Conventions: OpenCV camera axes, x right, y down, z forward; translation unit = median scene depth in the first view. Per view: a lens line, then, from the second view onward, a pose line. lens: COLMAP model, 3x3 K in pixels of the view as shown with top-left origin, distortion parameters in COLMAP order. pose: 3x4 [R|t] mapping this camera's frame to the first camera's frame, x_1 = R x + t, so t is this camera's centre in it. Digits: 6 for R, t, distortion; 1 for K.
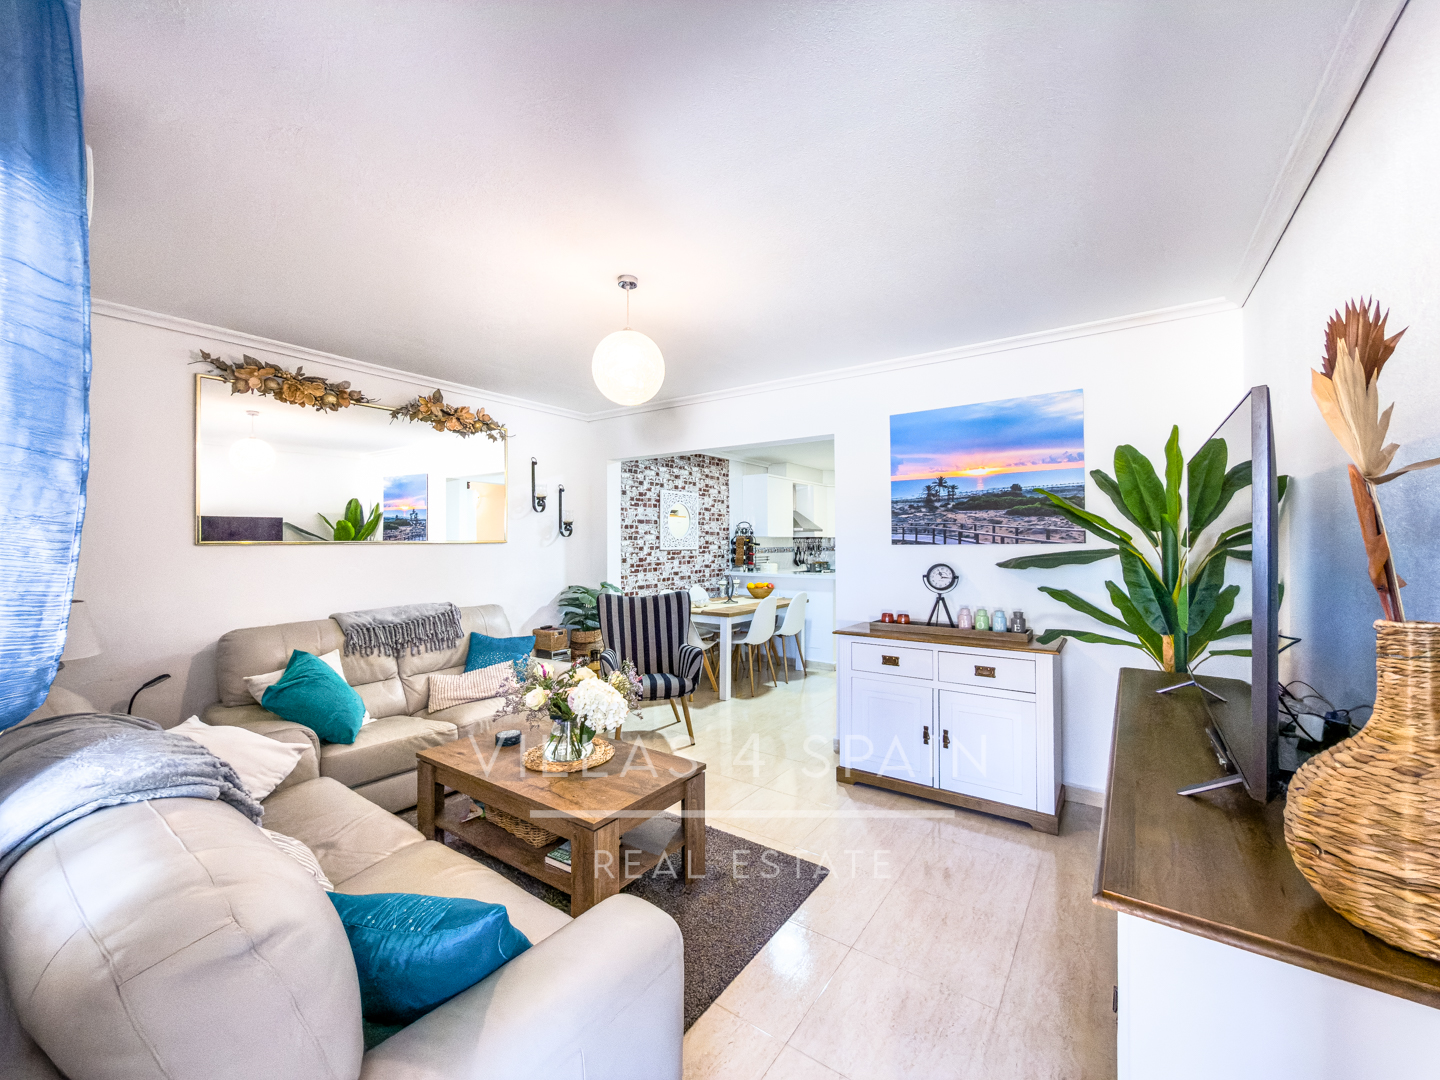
lens RADIAL K [[604.2, 0, 720.3], [0, 604.2, 539.5], [0, 0, 1]] dist [-0.001167, 0.000660]
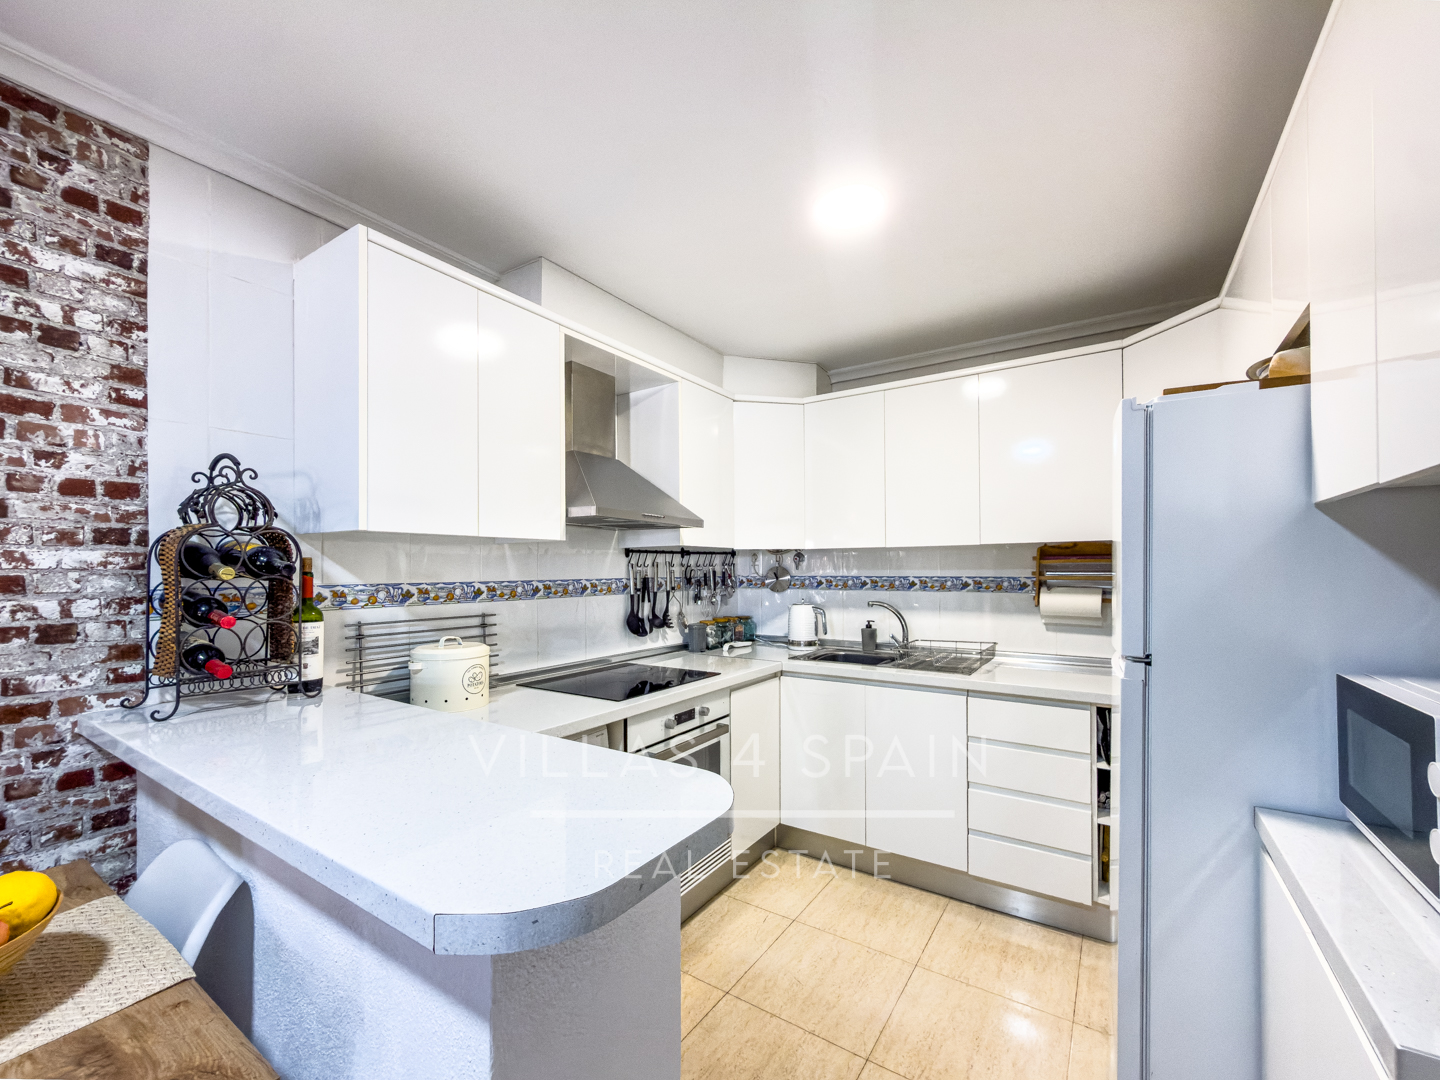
lens RADIAL K [[604.2, 0, 719.0], [0, 604.2, 554.4], [0, 0, 1]] dist [-0.001167, 0.000660]
pose [[0.999921, -0.002866, 0.012277, 0.170472], [0.003133, 0.999757, -0.021813, 0.007199], [-0.012211, 0.021849, 0.999687, 0.684046]]
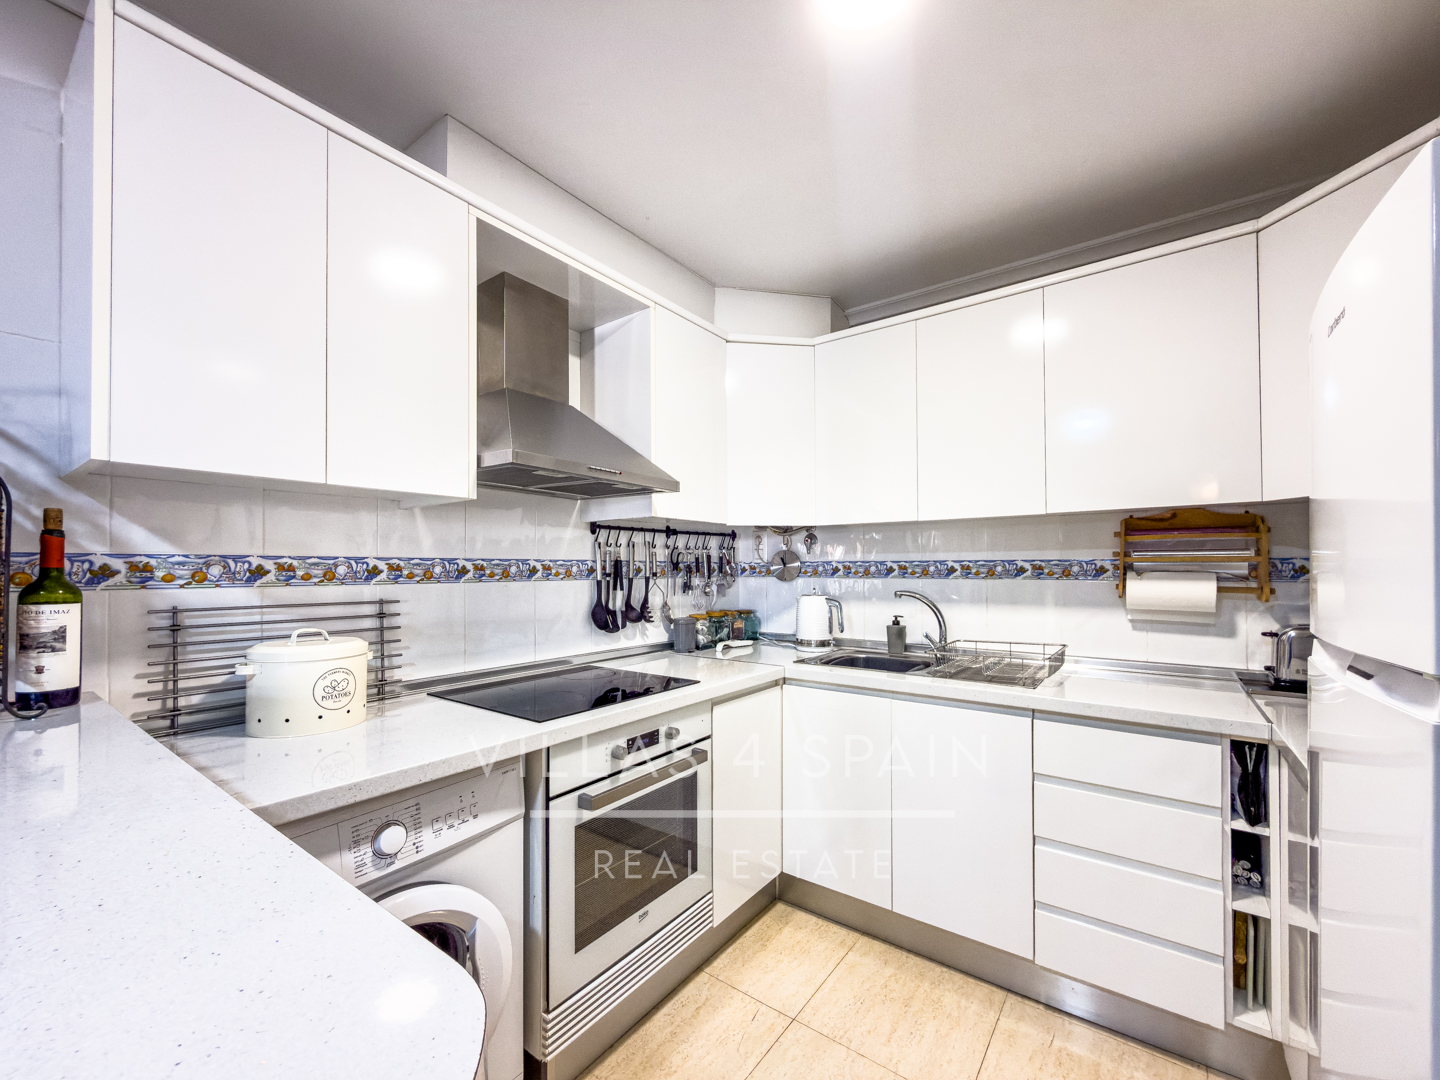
lens RADIAL K [[604.2, 0, 717.8], [0, 604.2, 545.6], [0, 0, 1]] dist [-0.001167, 0.000660]
pose [[0.999494, 0.000252, -0.031807, 0.187850], [-0.001333, 0.999422, -0.033975, 0.015507], [0.031780, 0.034000, 0.998916, 0.751030]]
